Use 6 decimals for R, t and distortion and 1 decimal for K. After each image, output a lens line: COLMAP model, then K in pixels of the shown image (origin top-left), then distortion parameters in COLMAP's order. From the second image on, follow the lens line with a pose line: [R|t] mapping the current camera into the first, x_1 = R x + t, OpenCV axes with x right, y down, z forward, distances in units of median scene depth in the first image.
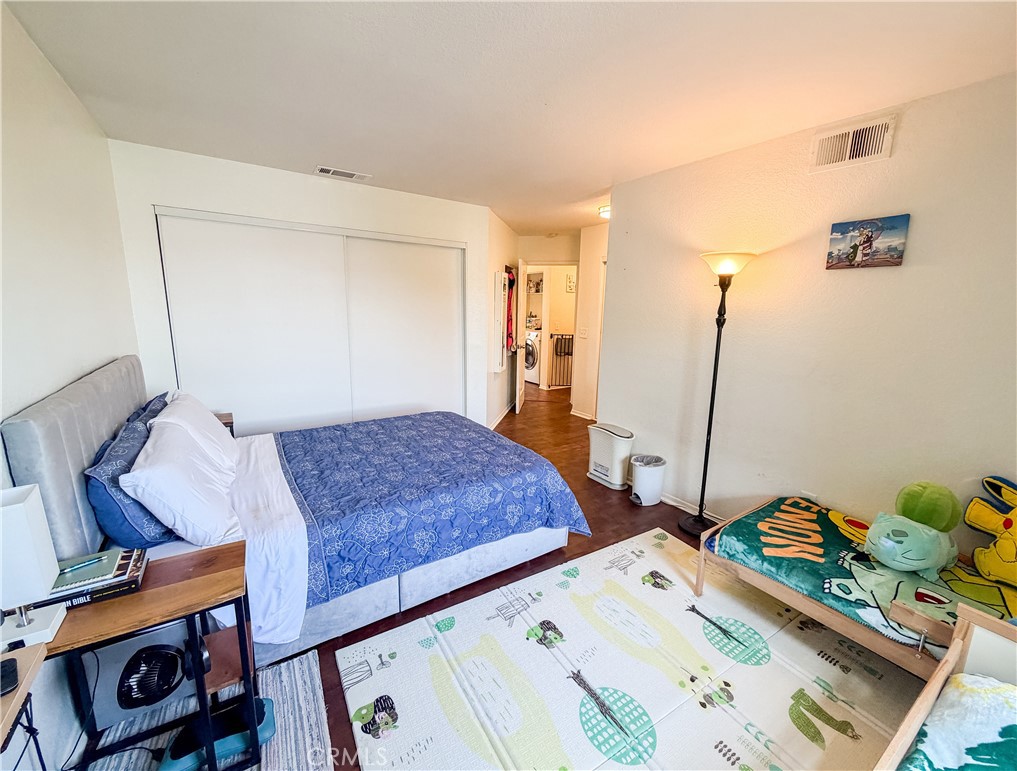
lens RADIAL K [[415.0, 0, 521.6], [0, 415.0, 381.1], [0, 0, 1]] dist [-0.003009, -0.000532]
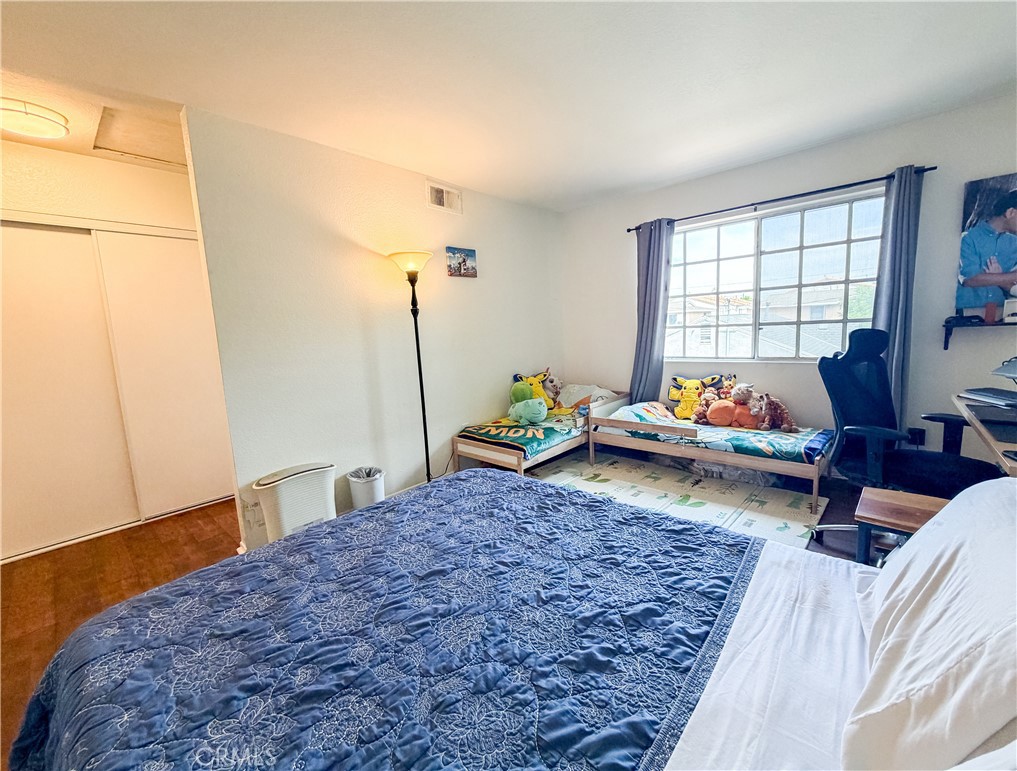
lens RADIAL K [[415.0, 0, 521.6], [0, 415.0, 381.1], [0, 0, 1]] dist [-0.003009, -0.000532]
pose [[-0.246112, -0.138085, 0.959355, -0.853792], [0.216100, 0.957067, 0.193194, -0.136946], [-0.944844, 0.254864, -0.205705, 1.169750]]
